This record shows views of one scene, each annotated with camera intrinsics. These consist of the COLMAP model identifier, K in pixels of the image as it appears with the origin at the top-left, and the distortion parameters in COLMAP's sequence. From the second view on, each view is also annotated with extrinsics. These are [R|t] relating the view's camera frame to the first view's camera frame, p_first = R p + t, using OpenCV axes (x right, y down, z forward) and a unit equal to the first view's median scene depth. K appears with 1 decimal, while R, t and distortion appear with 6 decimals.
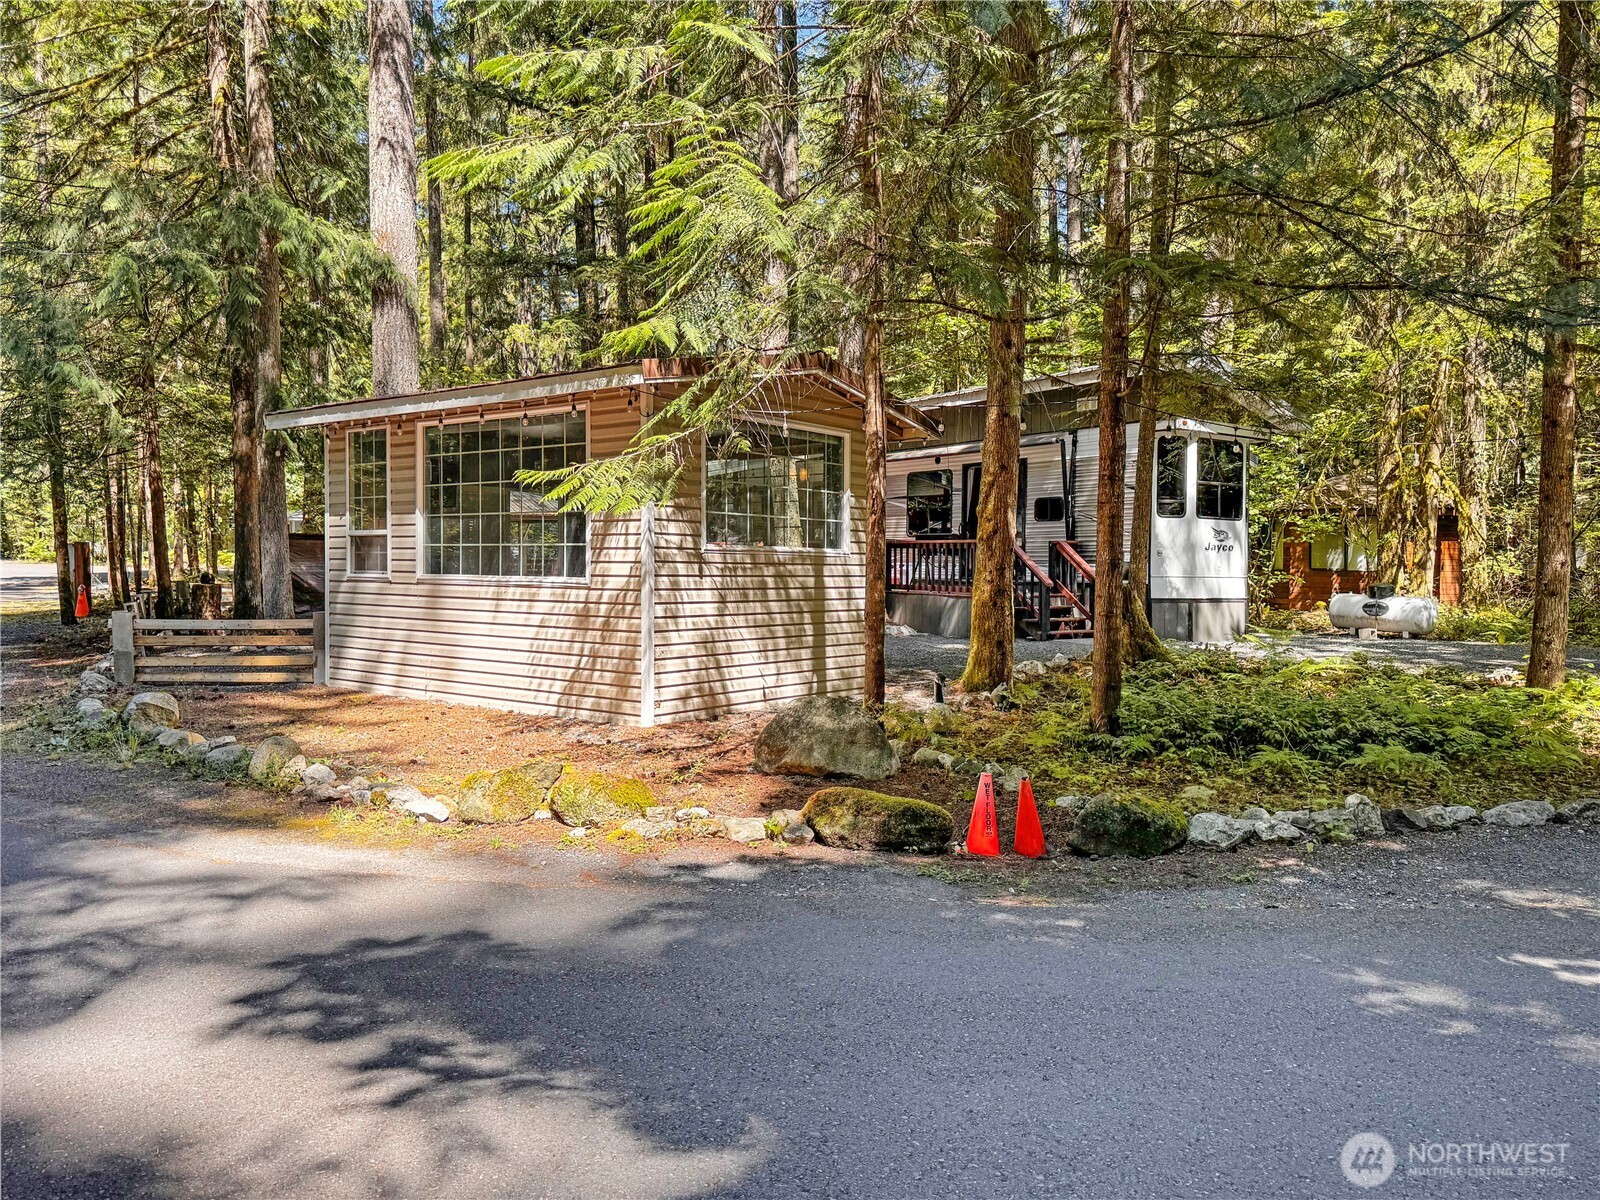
lens RADIAL K [[1134.2, 0, 800.7], [0, 1134.2, 598.4], [0, 0, 1]] dist [0.000471, -0.000337]
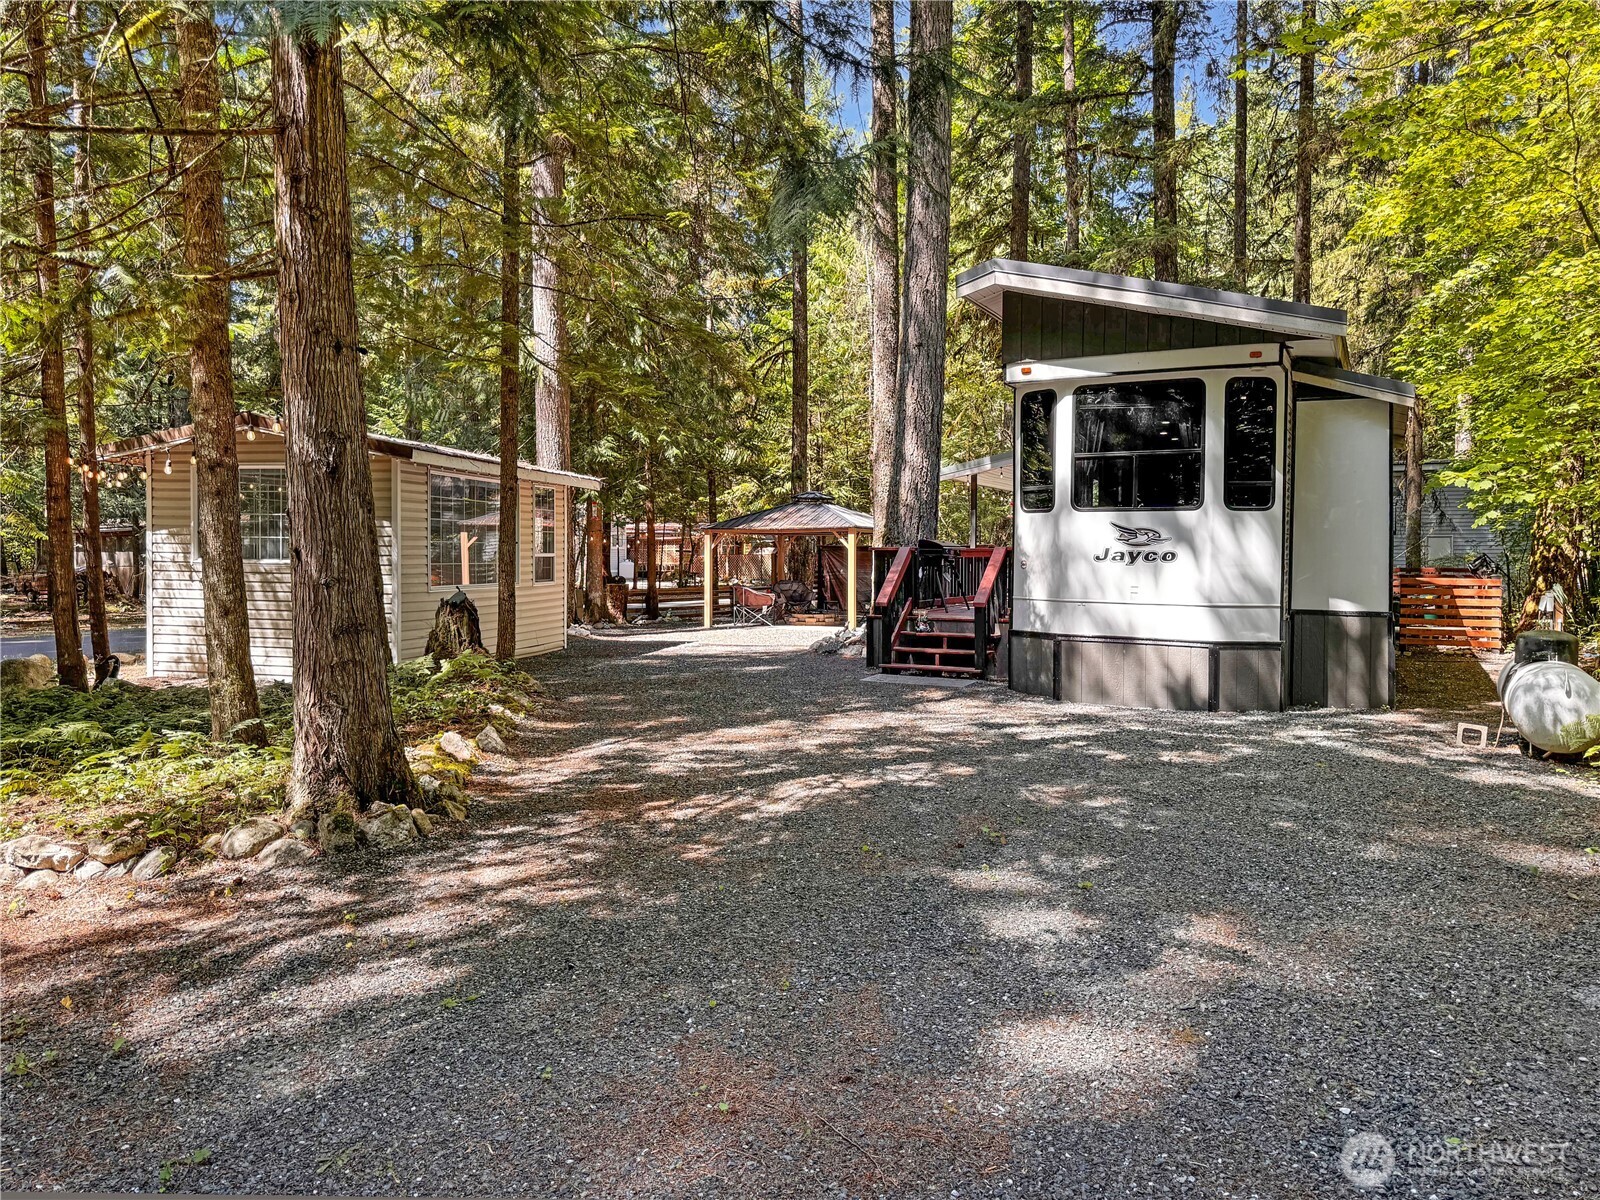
lens RADIAL K [[1134.2, 0, 800.7], [0, 1134.2, 598.4], [0, 0, 1]] dist [0.000471, -0.000337]
pose [[0.455498, 0.031560, -0.889677, 0.879307], [-0.033685, 0.999267, 0.018201, -0.027803], [0.889599, 0.021679, 0.456228, 0.577773]]
